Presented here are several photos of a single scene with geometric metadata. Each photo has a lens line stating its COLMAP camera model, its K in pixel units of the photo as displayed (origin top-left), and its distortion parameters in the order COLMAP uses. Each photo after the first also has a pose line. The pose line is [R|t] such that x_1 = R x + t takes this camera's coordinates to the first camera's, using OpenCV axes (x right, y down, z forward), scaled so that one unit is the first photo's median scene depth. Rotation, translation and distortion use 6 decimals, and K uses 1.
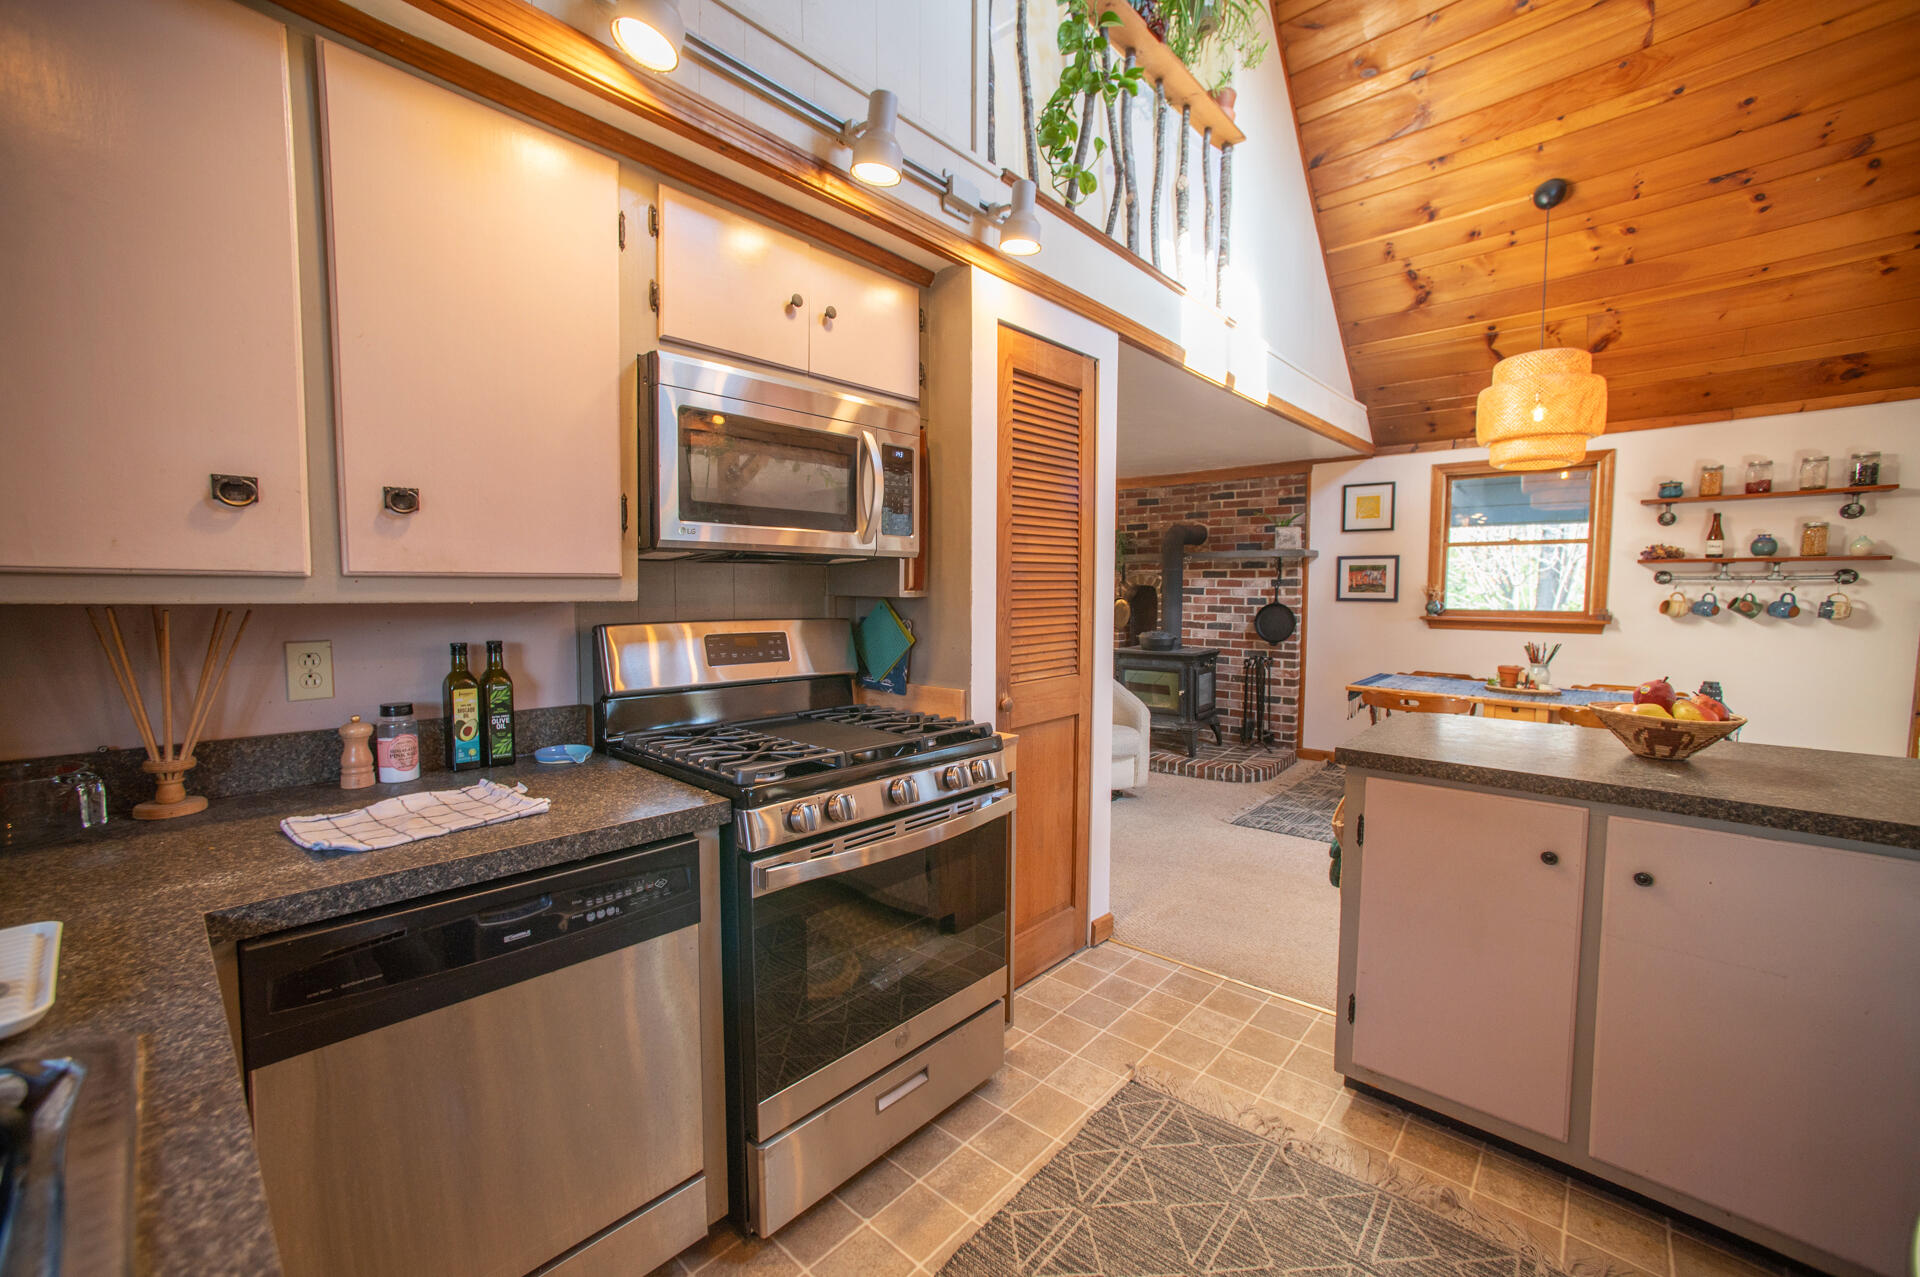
lens RADIAL K [[767.8, 0, 951.9], [0, 767.8, 645.4], [0, 0, 1]] dist [-0.069577, 0.031846]
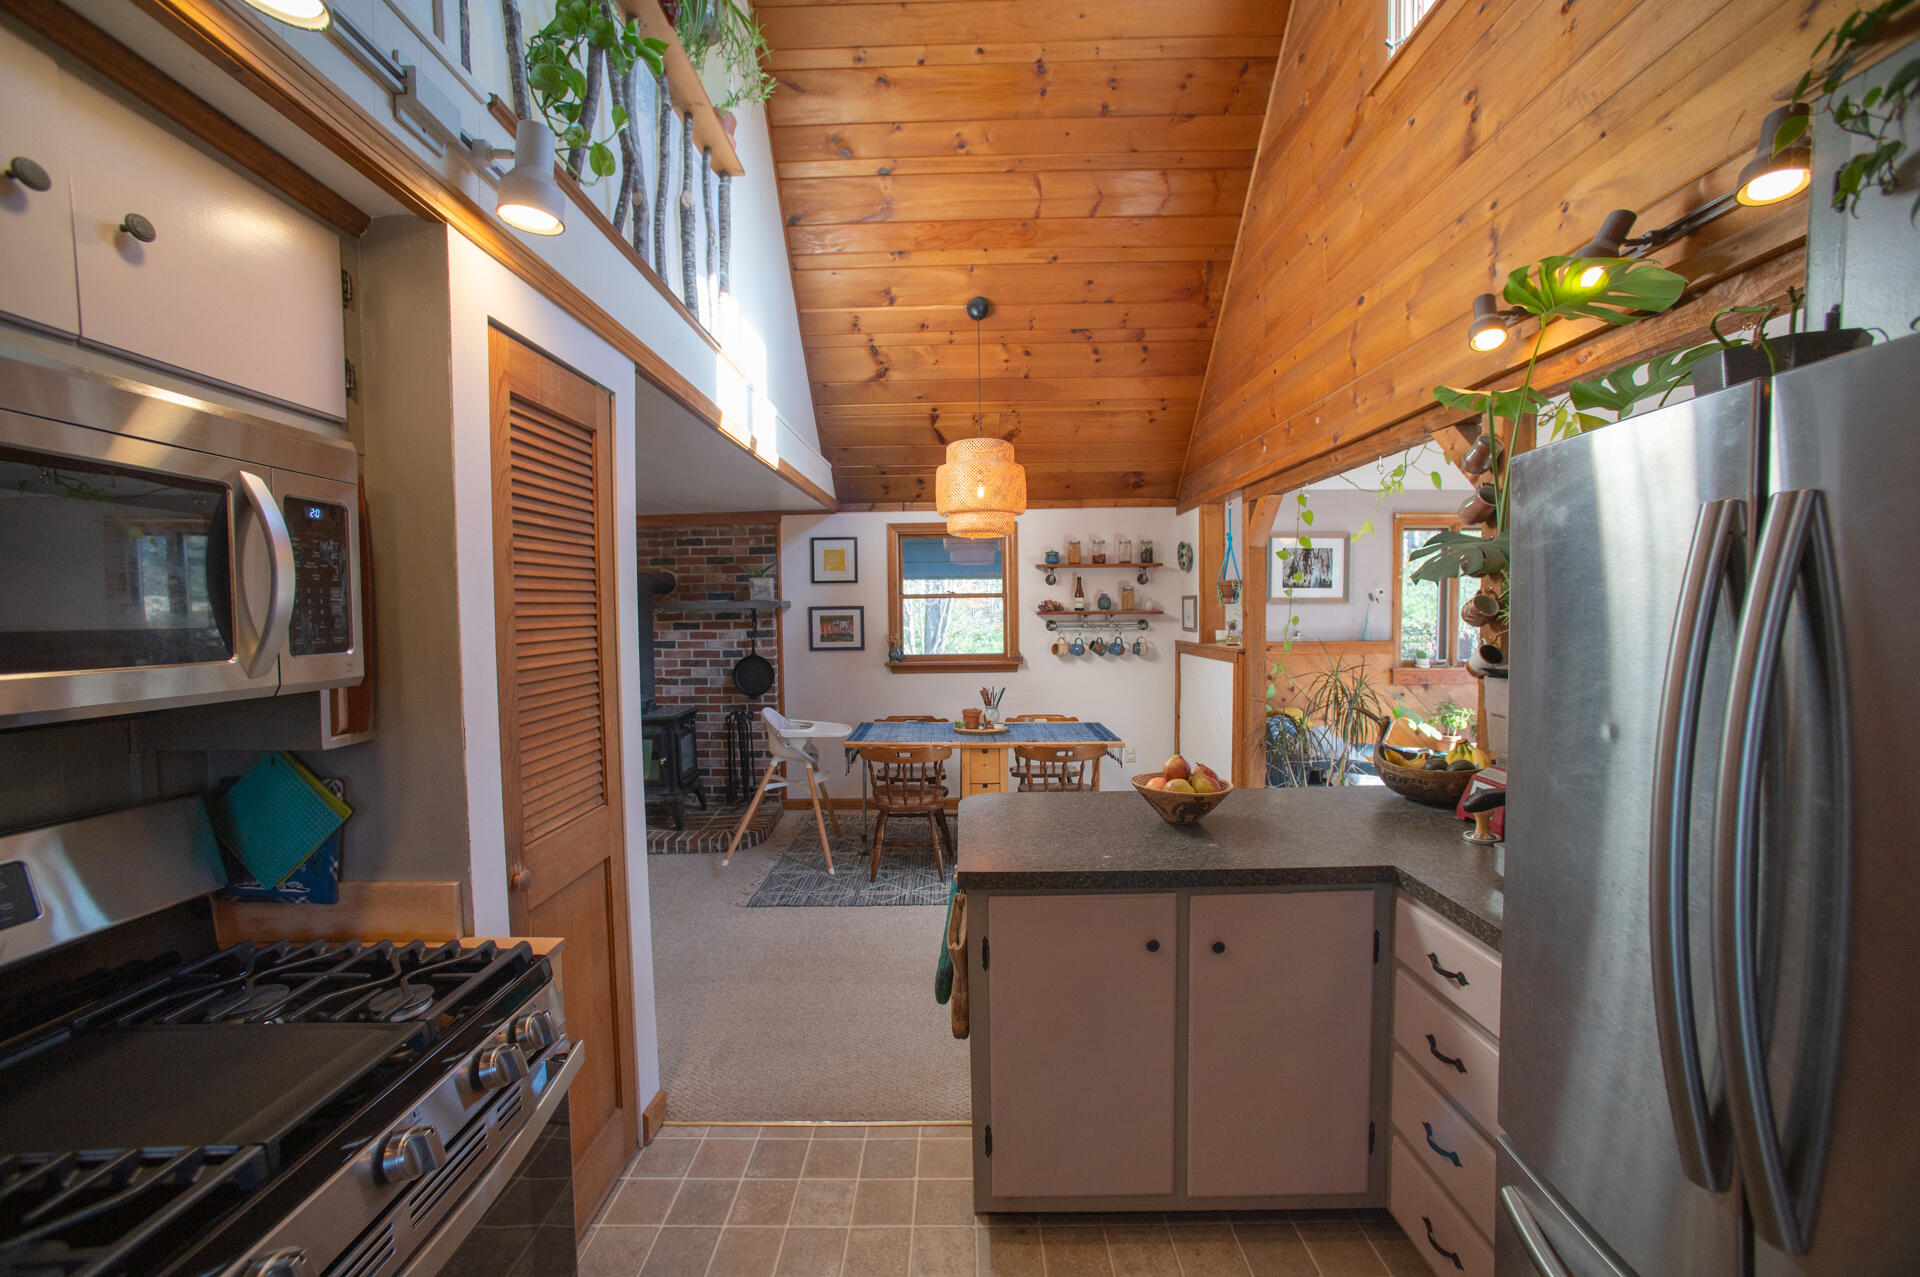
lens RADIAL K [[767.8, 0, 951.9], [0, 767.8, 645.4], [0, 0, 1]] dist [-0.069577, 0.031846]
pose [[0.748197, -0.040501, 0.662239, -0.044900], [0.063924, 0.997892, -0.011193, -0.059589], [-0.660390, 0.050708, 0.749209, 0.140414]]
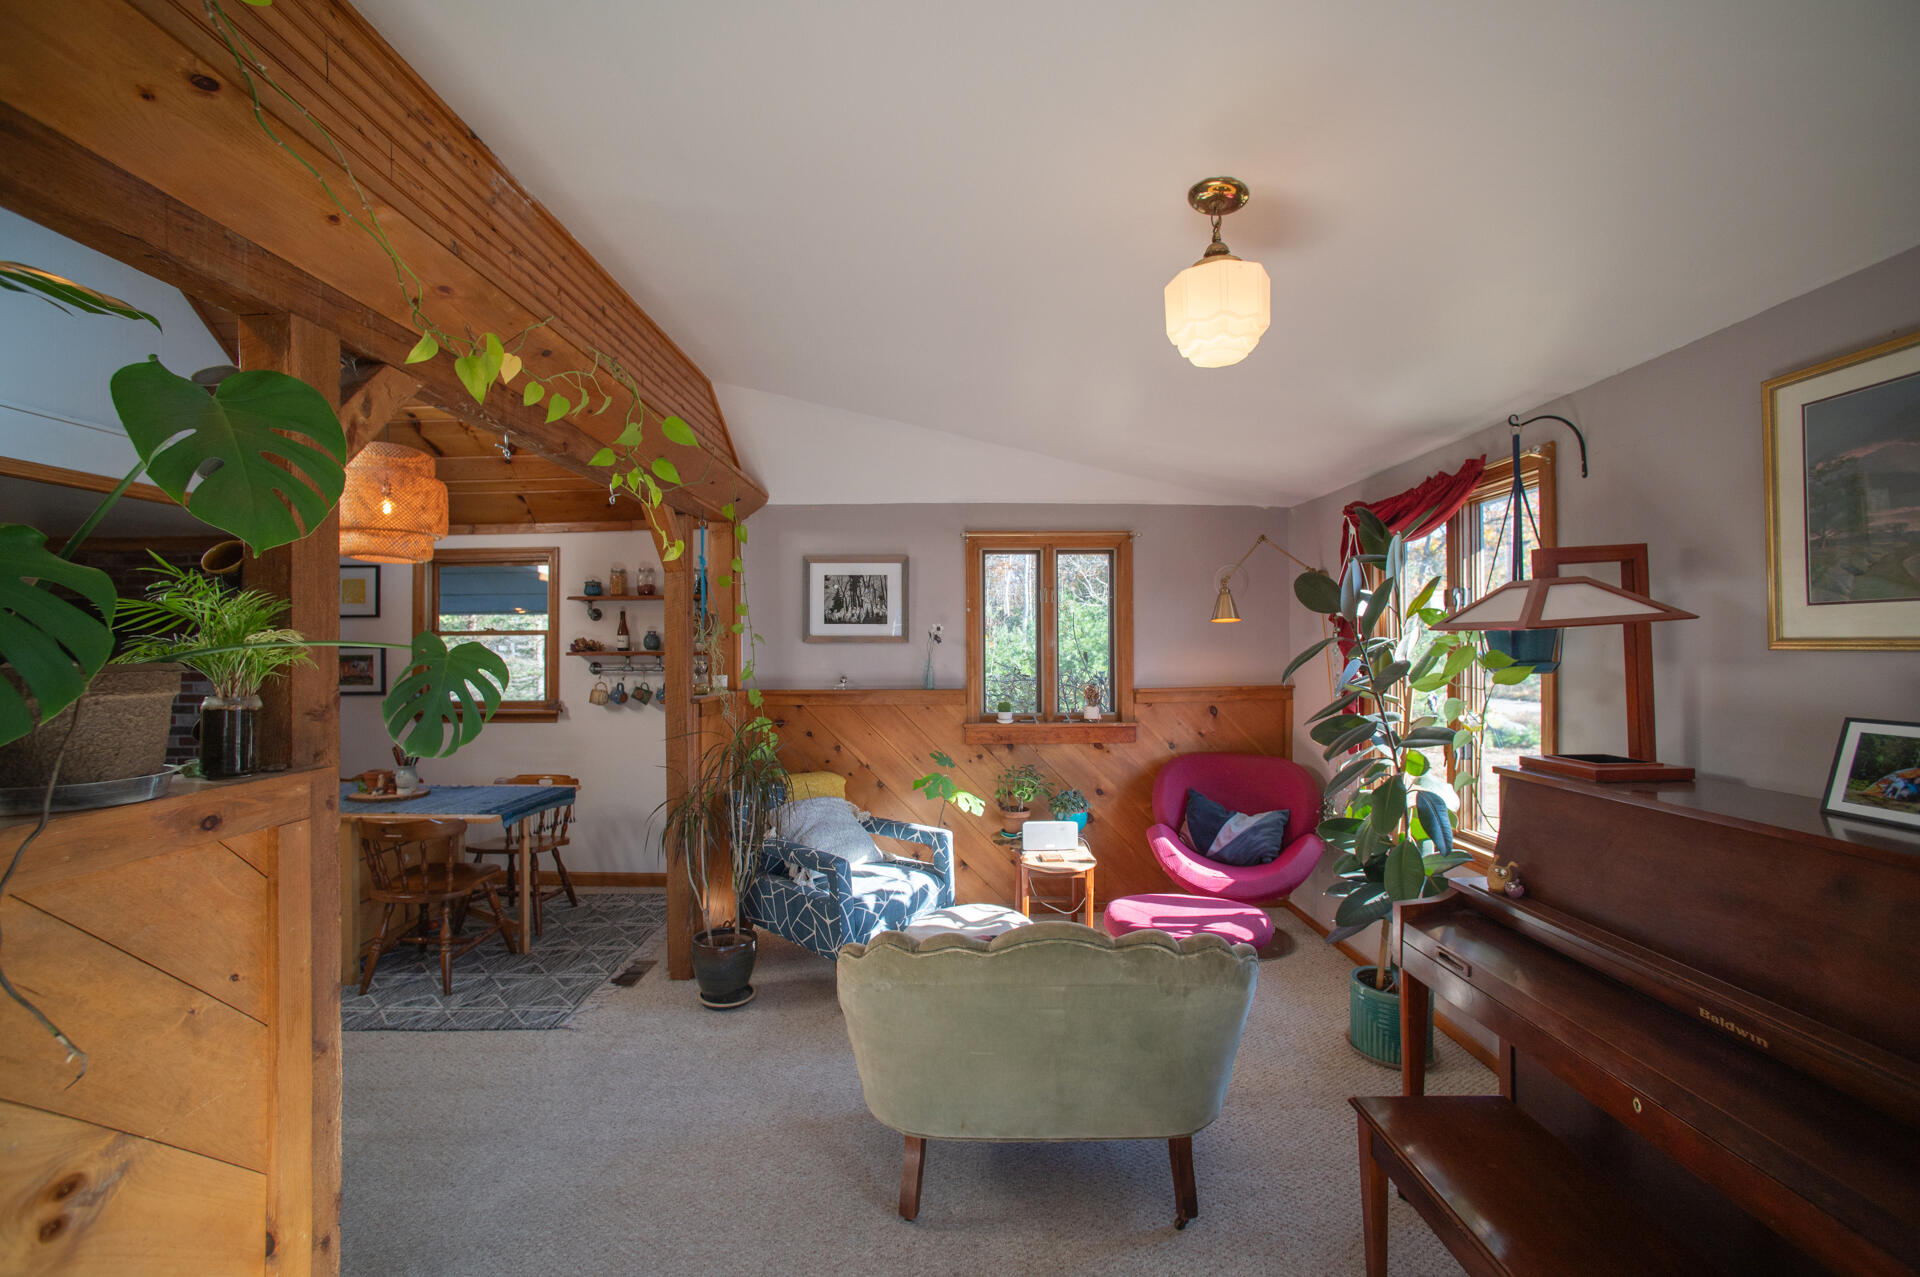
lens RADIAL K [[767.8, 0, 951.9], [0, 767.8, 645.4], [0, 0, 1]] dist [-0.069577, 0.031846]
pose [[0.749840, -0.002546, 0.661615, 0.686055], [0.058796, 0.996293, -0.062802, -0.027345], [-0.659002, 0.085992, 0.747209, -0.190218]]
